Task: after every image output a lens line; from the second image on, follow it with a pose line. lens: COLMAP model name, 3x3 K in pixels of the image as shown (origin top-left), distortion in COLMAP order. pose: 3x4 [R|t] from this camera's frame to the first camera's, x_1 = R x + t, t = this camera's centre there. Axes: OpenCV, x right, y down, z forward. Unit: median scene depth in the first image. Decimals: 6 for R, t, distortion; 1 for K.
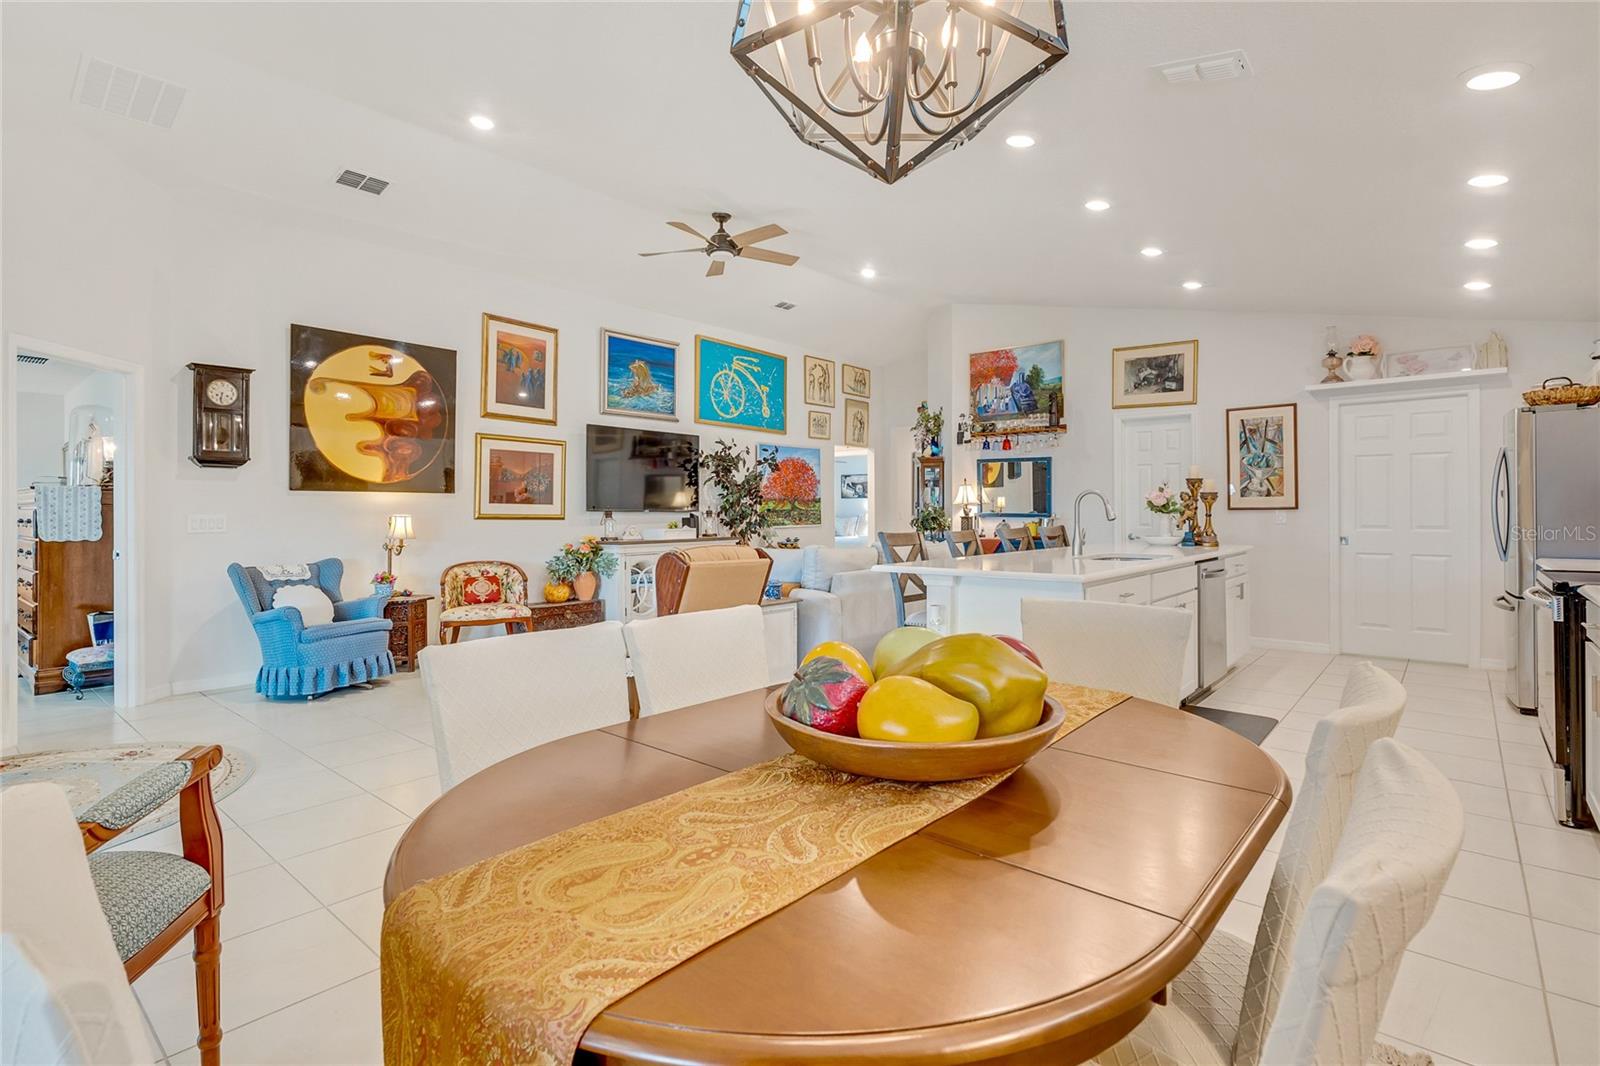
lens RADIAL K [[769.4, 0, 794.8], [0, 769.4, 507.2], [0, 0, 1]] dist [0.001016, 0.000619]
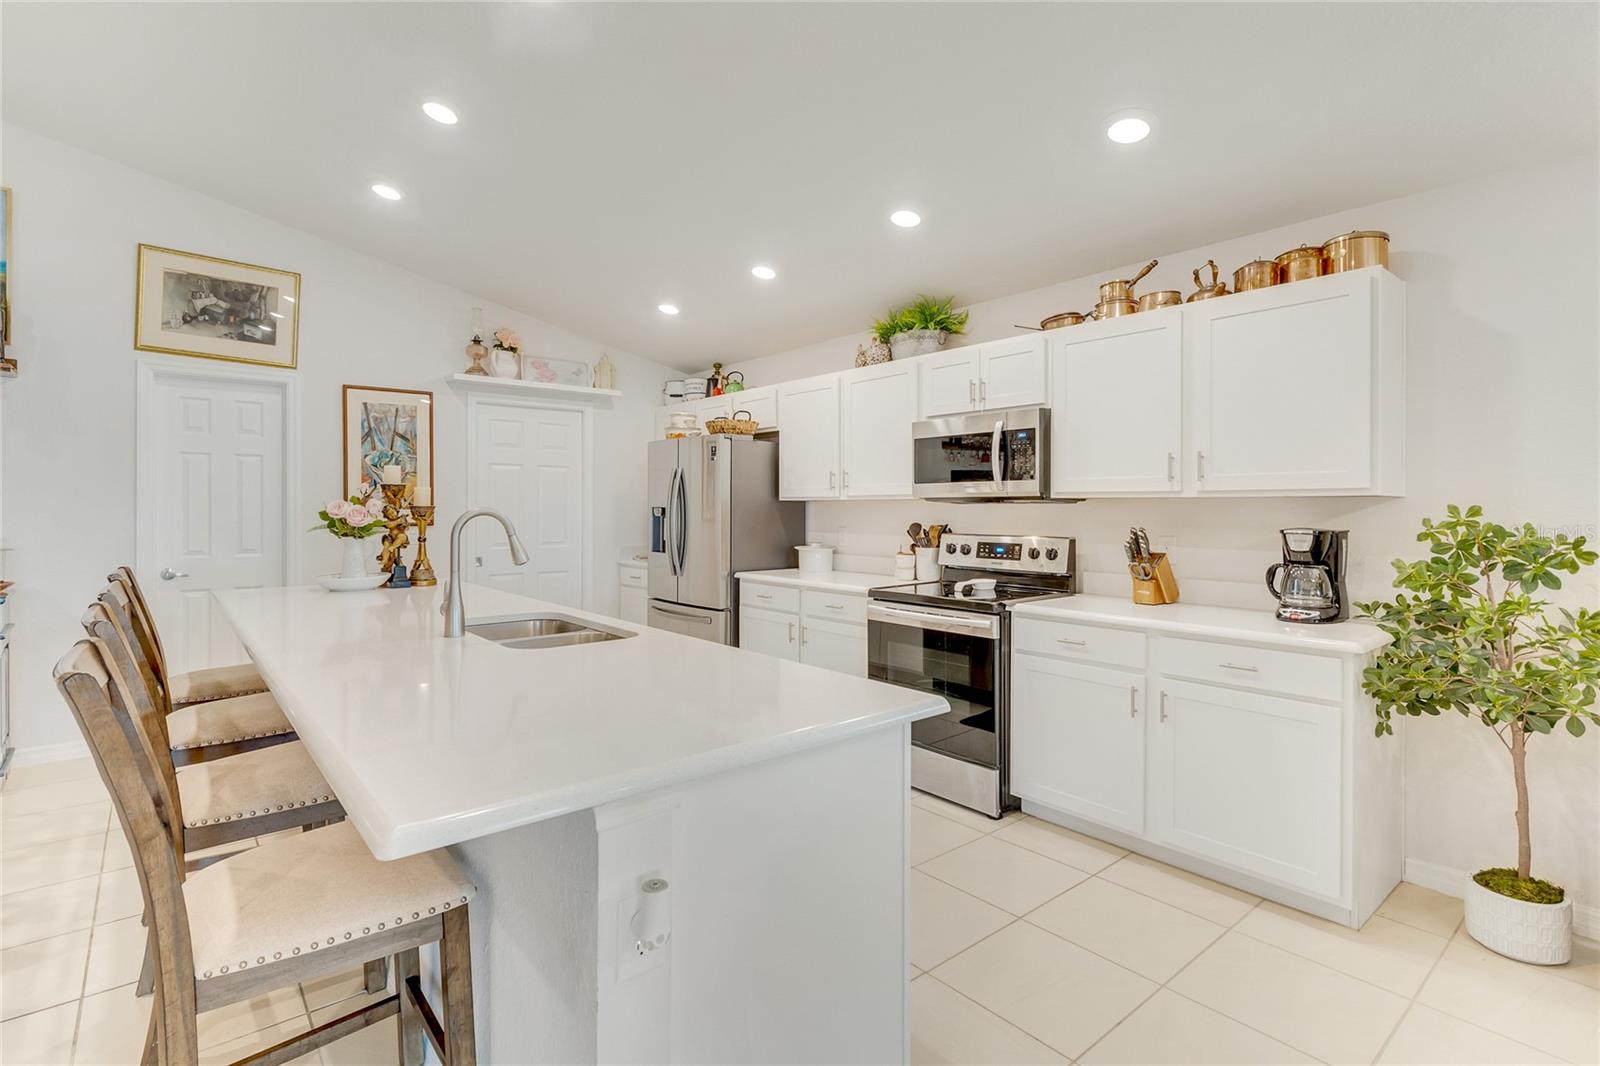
lens RADIAL K [[769.2, 0, 796.9], [0, 769.2, 515.8], [0, 0, 1]] dist [0.000009, 0.000004]
pose [[0.164926, -0.006228, 0.986286, -0.065622], [-0.007743, 0.999941, 0.007609, -0.014924], [-0.986276, -0.008892, 0.164868, 0.452662]]
